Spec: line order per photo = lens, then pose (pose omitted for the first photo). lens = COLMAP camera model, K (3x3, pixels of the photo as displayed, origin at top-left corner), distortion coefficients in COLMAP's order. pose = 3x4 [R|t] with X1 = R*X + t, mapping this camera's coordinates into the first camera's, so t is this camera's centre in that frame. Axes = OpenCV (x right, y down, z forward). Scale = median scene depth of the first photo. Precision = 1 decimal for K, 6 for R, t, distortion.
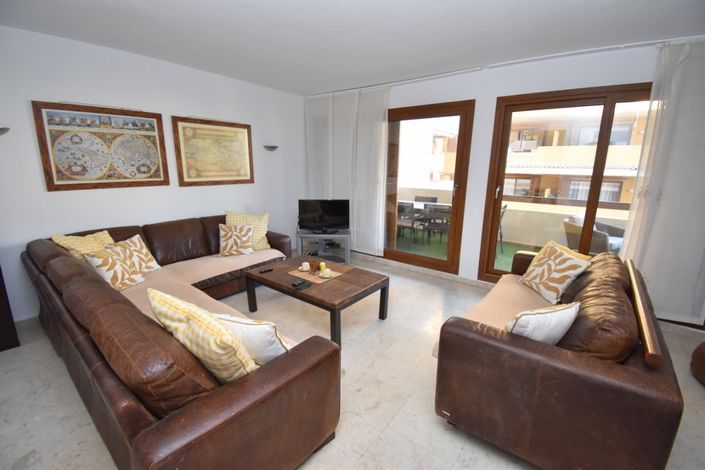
lens RADIAL K [[308.0, 0, 354.7], [0, 308.0, 236.8], [0, 0, 1]] dist [0.019506, -0.025507]
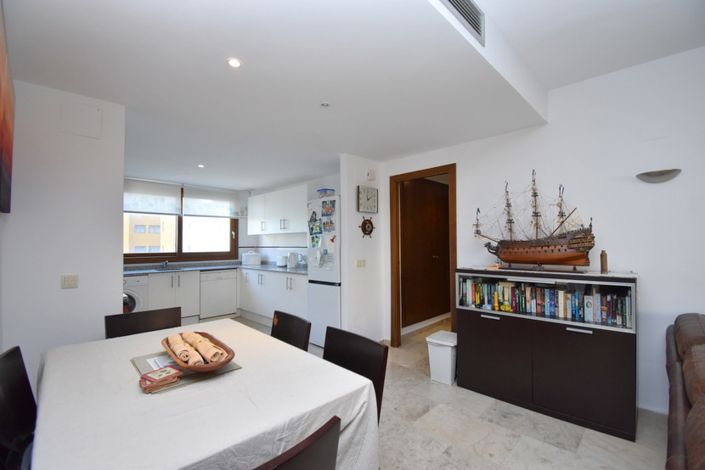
lens RADIAL K [[306.0, 0, 352.5], [0, 306.0, 235.0], [0, 0, 1]] dist [0.022340, 0.000005]
pose [[-0.115170, -0.040019, -0.992539, -0.184949], [-0.218585, 0.975718, -0.013977, 0.012272], [0.968998, 0.215345, -0.121121, 0.254554]]
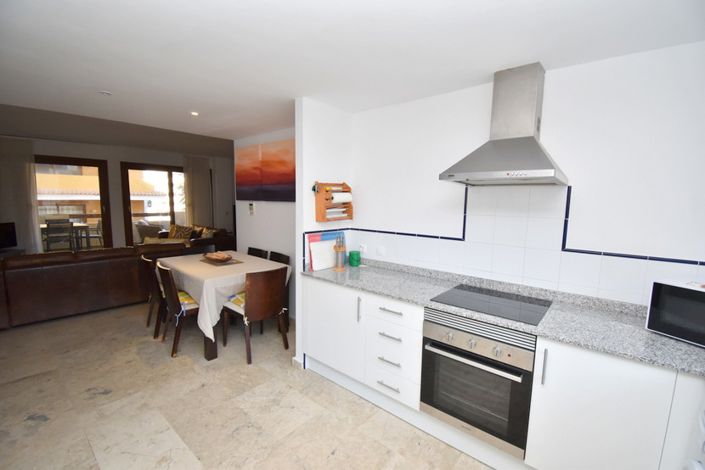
lens RADIAL K [[308.0, 0, 354.7], [0, 308.0, 236.8], [0, 0, 1]] dist [0.019506, -0.025507]
pose [[0.031858, -0.136817, 0.990084, -1.668699], [0.213268, 0.968704, 0.127001, 0.101858], [-0.976474, 0.207107, 0.060039, -0.548125]]
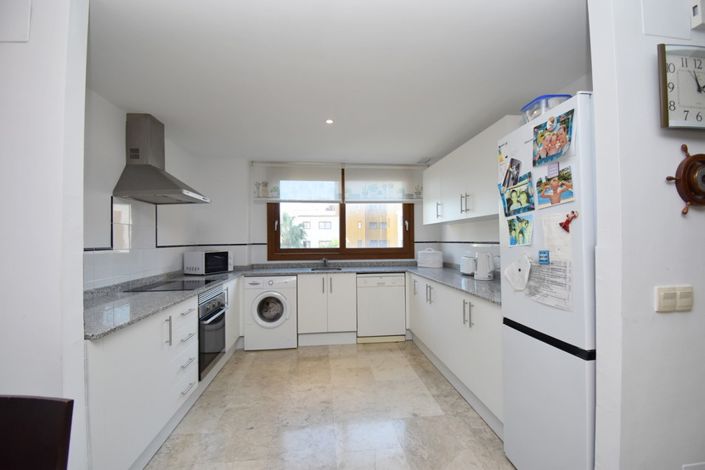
lens RADIAL K [[308.0, 0, 354.7], [0, 308.0, 236.8], [0, 0, 1]] dist [0.019506, -0.025507]
pose [[-0.715685, -0.013531, -0.698292, -0.825872], [-0.159140, 0.976671, 0.144178, 0.031513], [0.680051, 0.214312, -0.701143, 0.147868]]
